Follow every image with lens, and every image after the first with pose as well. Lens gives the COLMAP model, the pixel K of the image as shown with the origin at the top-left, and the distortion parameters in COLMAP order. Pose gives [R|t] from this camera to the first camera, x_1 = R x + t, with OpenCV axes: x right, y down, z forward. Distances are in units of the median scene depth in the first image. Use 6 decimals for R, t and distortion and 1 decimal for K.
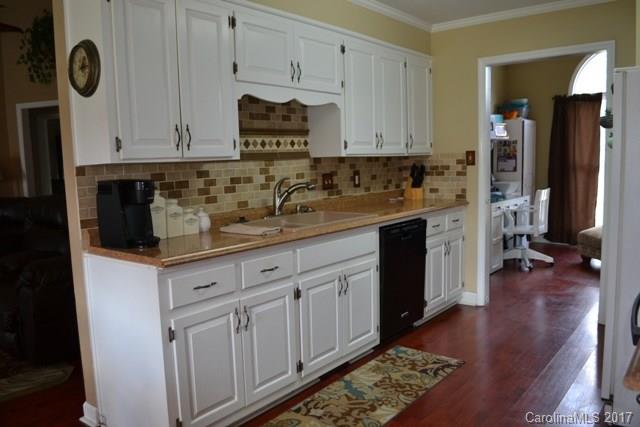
lens RADIAL K [[512.8, 0, 320.0], [0, 512.8, 213.5], [0, 0, 1]] dist [-0.076280, 0.004217]
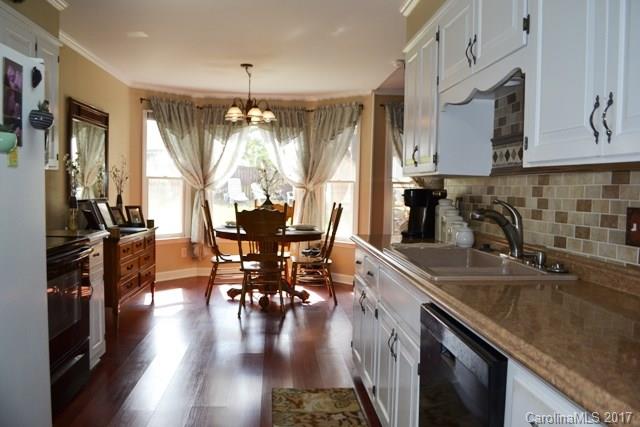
lens RADIAL K [[512.8, 0, 320.0], [0, 512.8, 213.5], [0, 0, 1]] dist [-0.076280, 0.004217]
pose [[-0.726074, 0.047651, -0.685963, 0.727446], [-0.075197, 0.986110, 0.148095, -0.172391], [0.683492, 0.159111, -0.712406, 1.682570]]
